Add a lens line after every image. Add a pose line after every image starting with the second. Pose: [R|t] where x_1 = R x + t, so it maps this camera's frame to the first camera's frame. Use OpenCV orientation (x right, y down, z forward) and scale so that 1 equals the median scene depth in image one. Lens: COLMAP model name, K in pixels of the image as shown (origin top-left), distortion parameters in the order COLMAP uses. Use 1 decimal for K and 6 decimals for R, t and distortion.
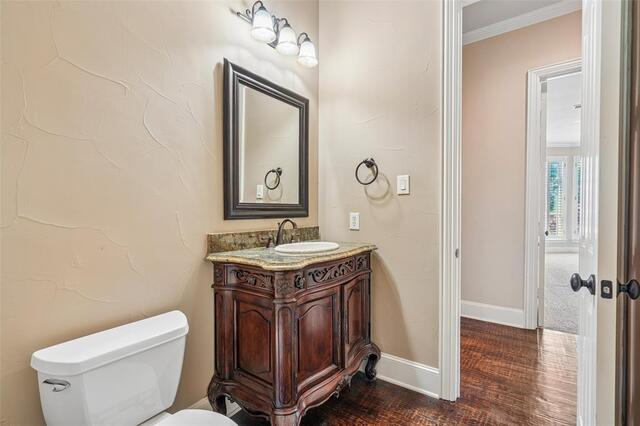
lens RADIAL K [[290.0, 0, 320.5], [0, 290.0, 212.8], [0, 0, 1]] dist [-0.003763, -0.000992]
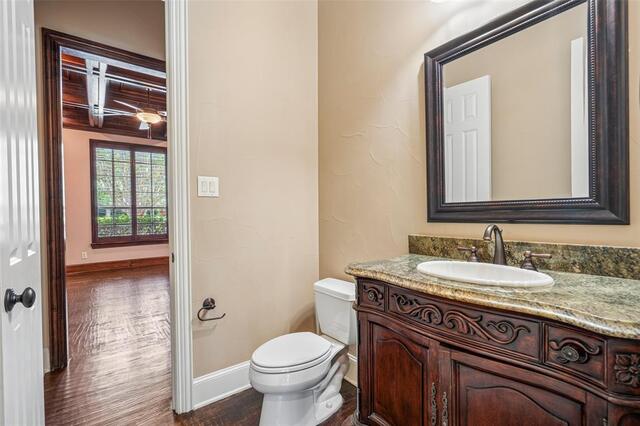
lens RADIAL K [[290.0, 0, 320.4], [0, 290.0, 215.2], [0, 0, 1]] dist [-0.003763, -0.000992]
pose [[-0.277205, 0.012608, -0.960728, 0.660669], [0.005809, 0.999918, 0.011446, -0.010737], [0.960793, -0.002408, -0.277255, 0.889081]]
